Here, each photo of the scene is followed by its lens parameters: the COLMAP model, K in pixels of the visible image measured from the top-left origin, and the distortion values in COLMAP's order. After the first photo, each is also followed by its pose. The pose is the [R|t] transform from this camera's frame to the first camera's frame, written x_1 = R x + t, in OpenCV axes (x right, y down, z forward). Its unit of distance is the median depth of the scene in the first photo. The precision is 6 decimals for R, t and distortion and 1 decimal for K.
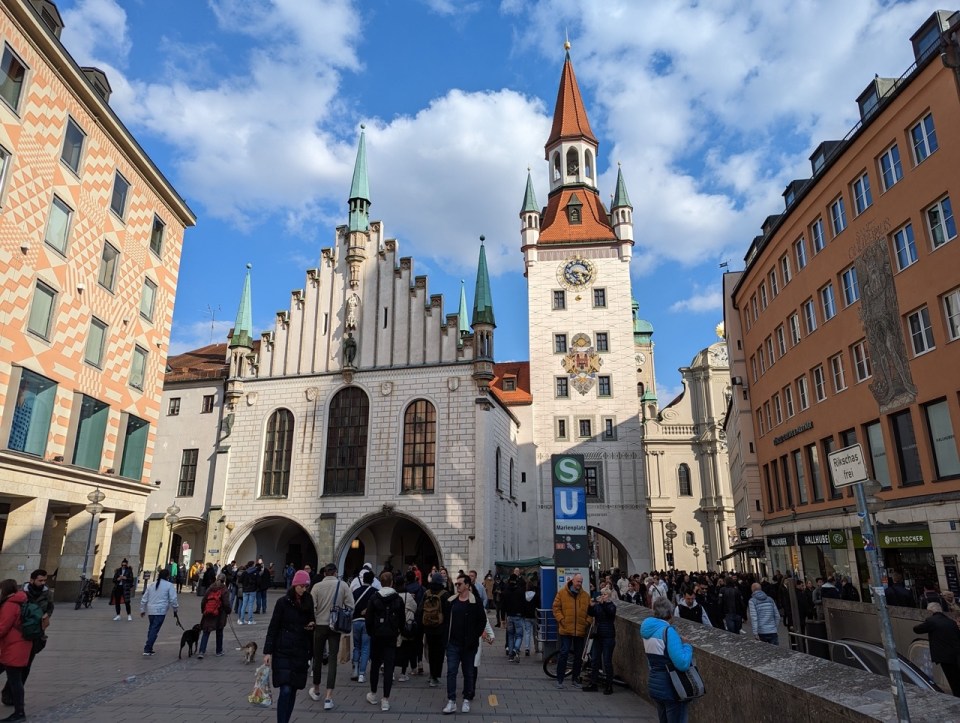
lens RADIAL K [[662.0, 0, 485.9], [0, 662.0, 346.8], [0, 0, 1]] dist [0.056719, -0.002598]
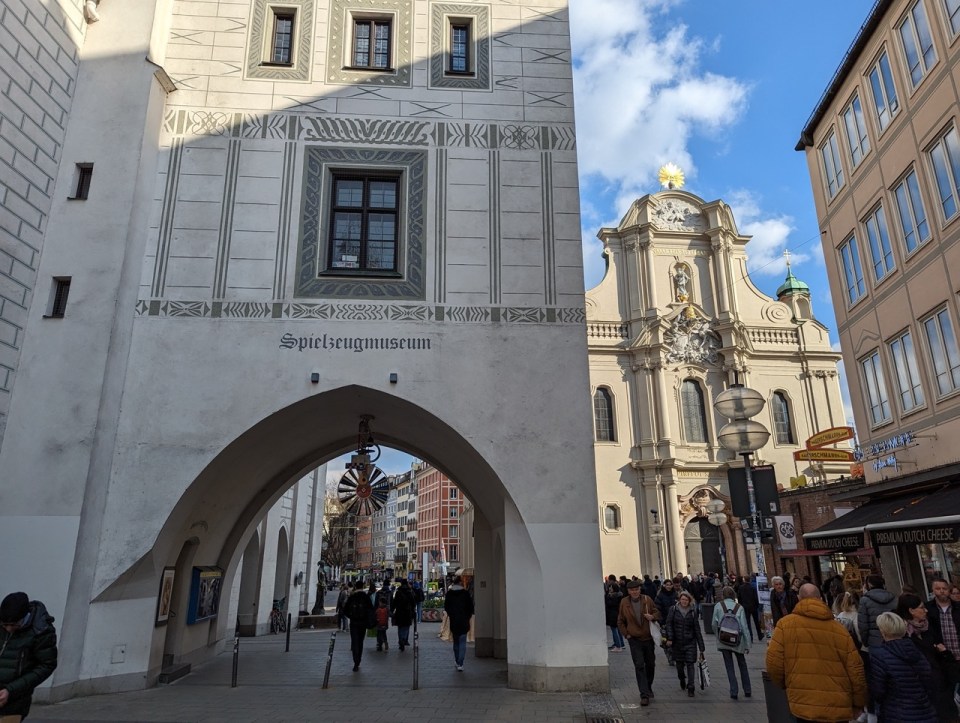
lens RADIAL K [[662.0, 0, 485.9], [0, 662.0, 346.8], [0, 0, 1]] dist [0.056719, -0.002598]
pose [[0.982775, 0.045496, 0.179119, 0.151901], [-0.042308, 0.998871, -0.021583, 0.247393], [-0.179899, 0.013633, 0.983591, 0.728825]]
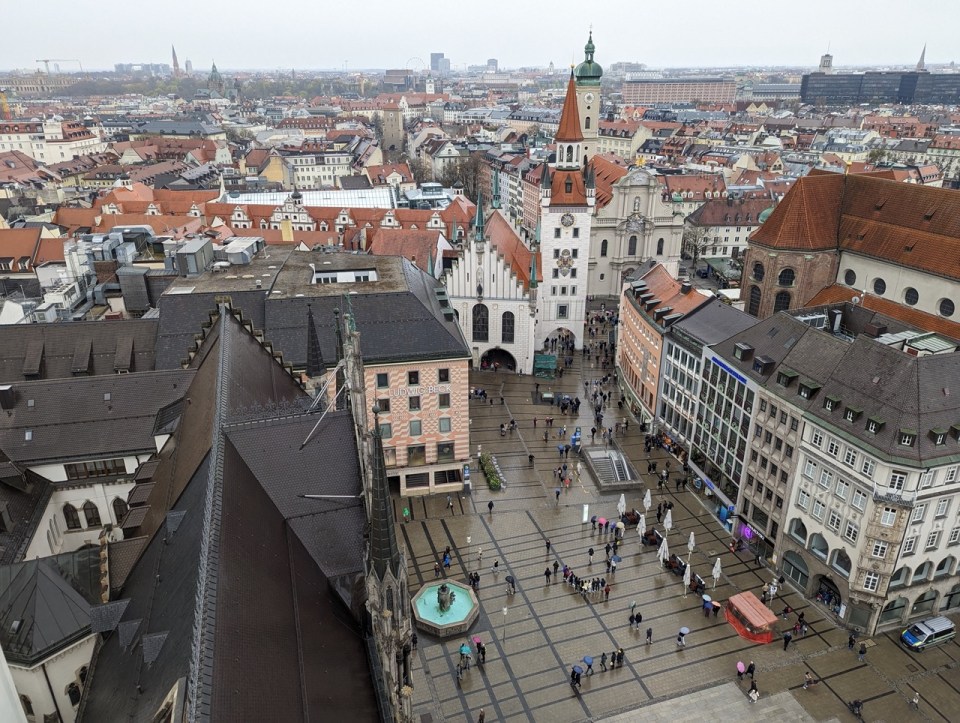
lens RADIAL K [[662.0, 0, 485.9], [0, 662.0, 346.8], [0, 0, 1]] dist [0.056719, -0.002598]
pose [[0.993888, -0.034997, 0.104702, -0.381550], [-0.037729, 0.783634, 0.620076, -1.177245], [-0.103749, -0.620237, 0.777524, -0.937312]]
